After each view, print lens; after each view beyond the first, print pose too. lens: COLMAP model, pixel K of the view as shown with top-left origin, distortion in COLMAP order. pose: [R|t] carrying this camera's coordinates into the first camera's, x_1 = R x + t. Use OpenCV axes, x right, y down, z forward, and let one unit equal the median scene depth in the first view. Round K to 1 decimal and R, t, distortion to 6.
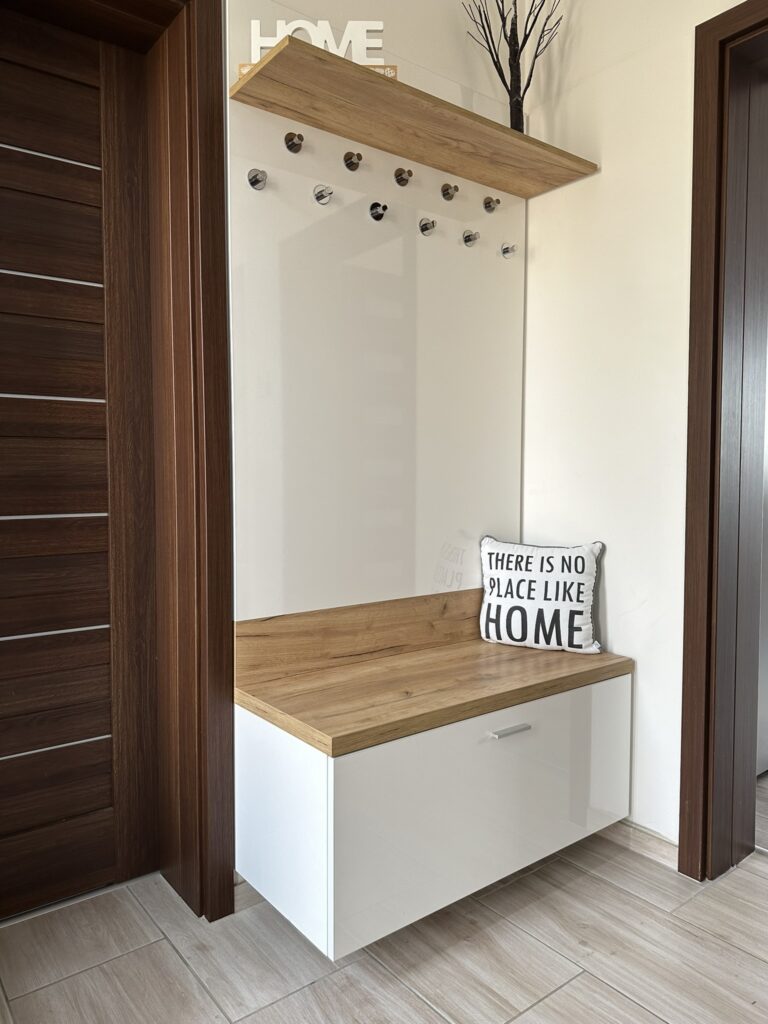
lens RADIAL K [[726.7, 0, 383.7], [0, 726.7, 506.7], [0, 0, 1]] dist [0.041062, -0.038376]
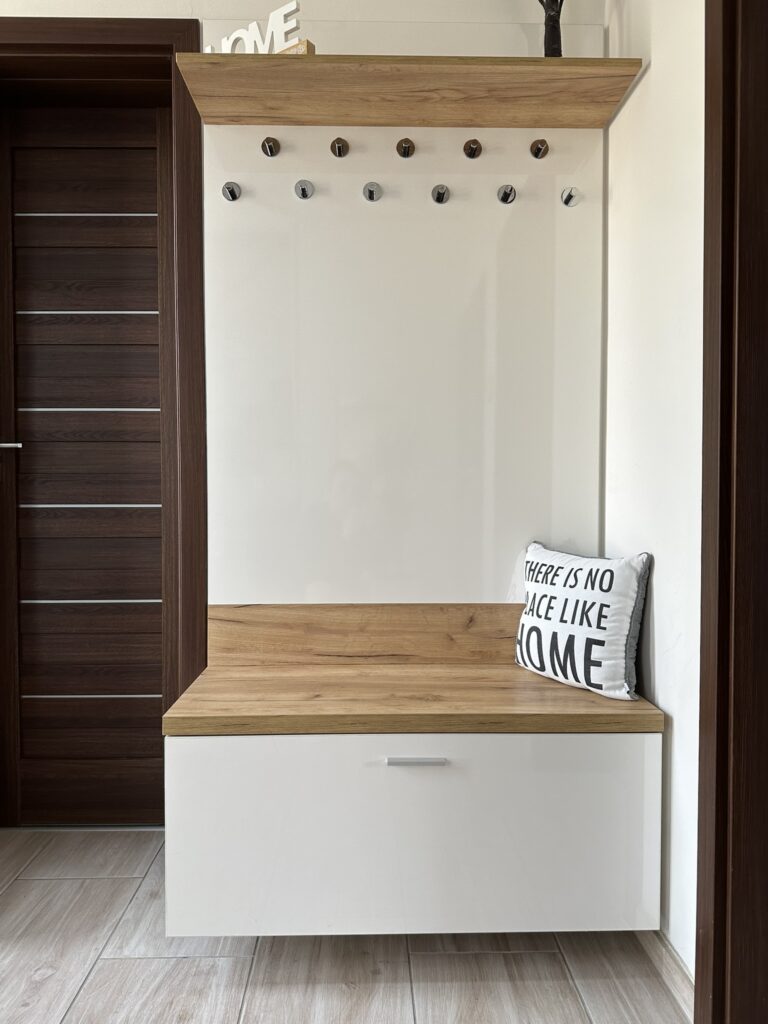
lens RADIAL K [[725.2, 0, 384.0], [0, 725.2, 512.0], [0, 0, 1]] dist [0.043451, -0.048997]
pose [[0.804763, 0.013435, -0.593444, 0.571058], [-0.027775, 0.999501, -0.015038, 0.026736], [0.592946, 0.028585, 0.804735, 0.254932]]
